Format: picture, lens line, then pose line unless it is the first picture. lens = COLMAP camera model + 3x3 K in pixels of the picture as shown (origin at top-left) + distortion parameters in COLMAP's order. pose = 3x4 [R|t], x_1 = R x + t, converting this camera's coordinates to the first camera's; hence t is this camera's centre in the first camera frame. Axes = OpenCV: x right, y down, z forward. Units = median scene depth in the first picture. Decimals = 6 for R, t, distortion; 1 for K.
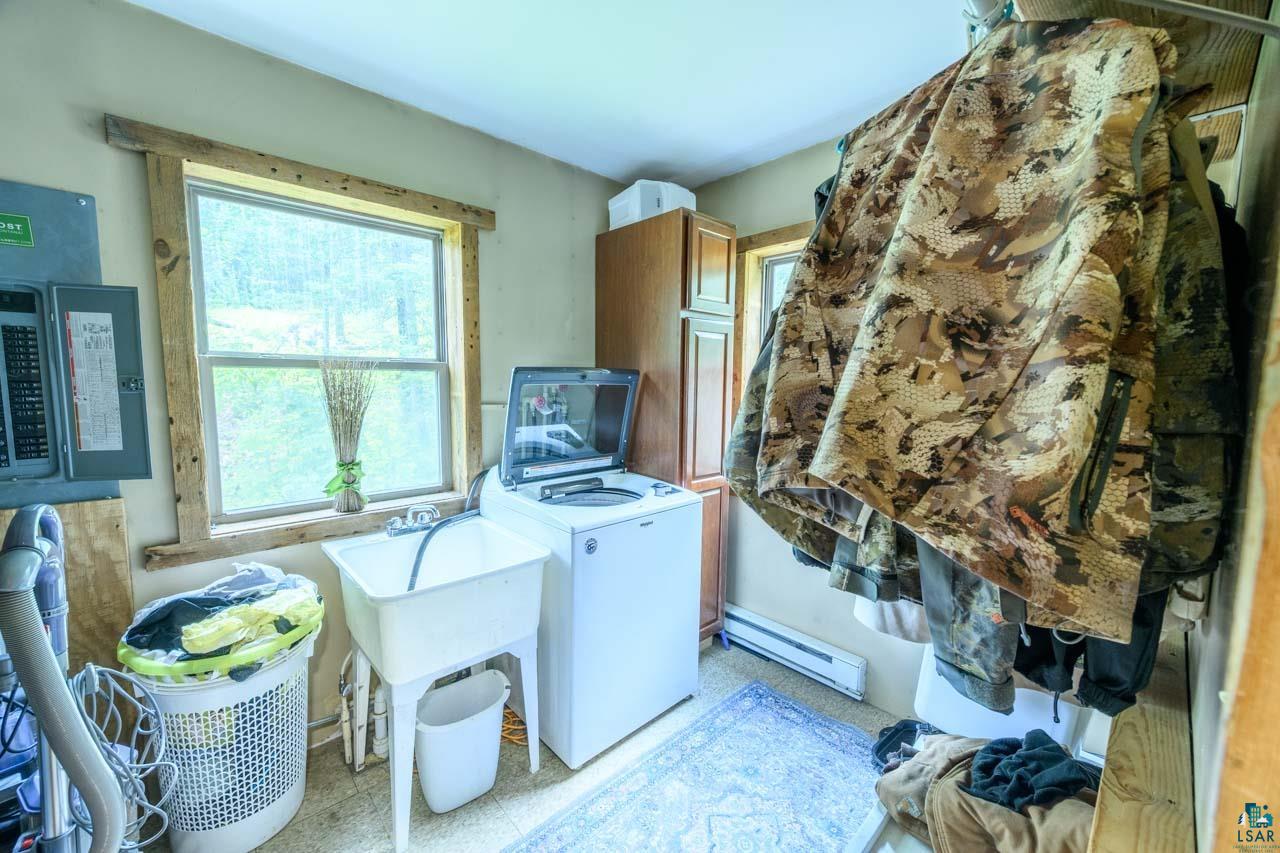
lens RADIAL K [[499.5, 0, 641.4], [0, 499.5, 425.9], [0, 0, 1]] dist [-0.000349, 0.000147]
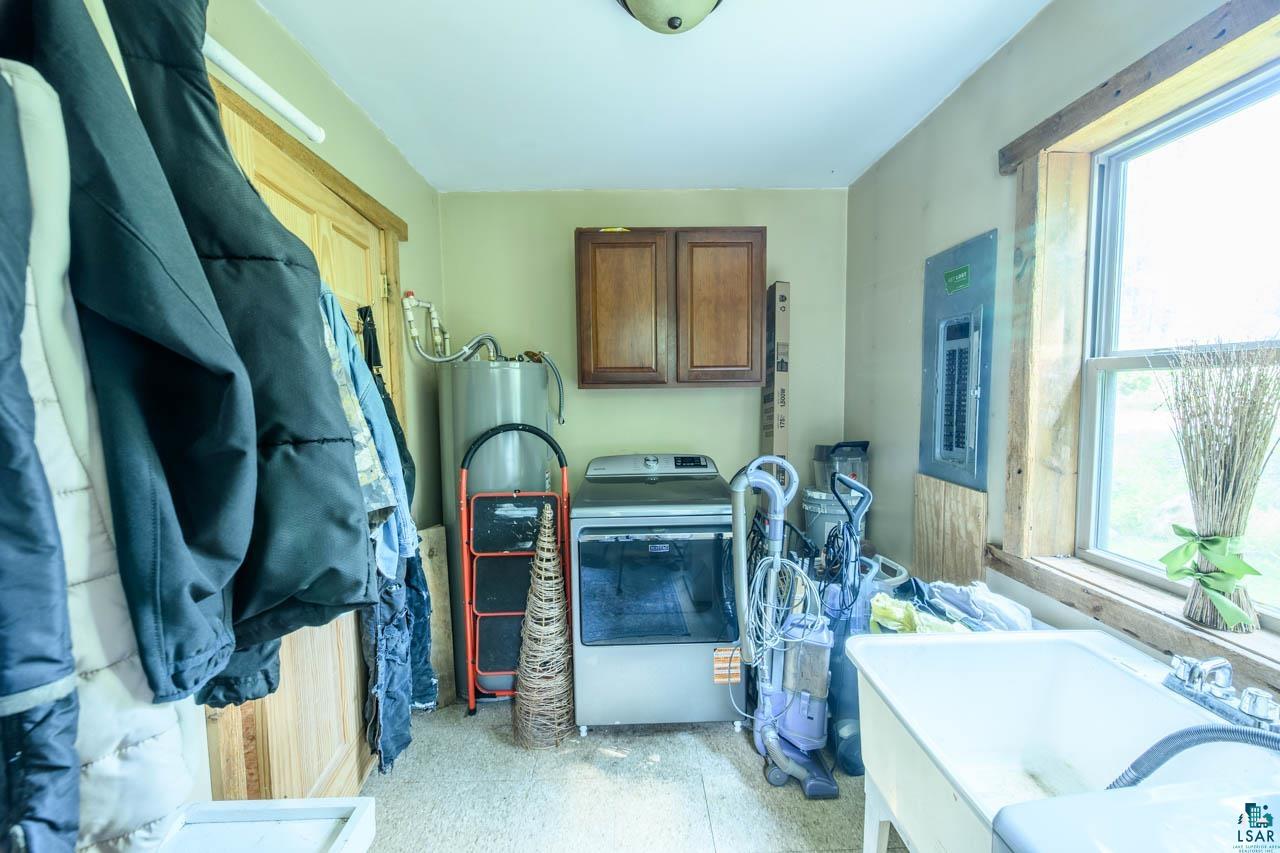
lens RADIAL K [[499.5, 0, 641.4], [0, 499.5, 425.9], [0, 0, 1]] dist [-0.000349, 0.000147]
pose [[-0.665824, 0.052481, -0.744261, 0.289447], [-0.064769, 0.989692, 0.127730, -0.093508], [0.743292, 0.133250, -0.655561, 1.080415]]
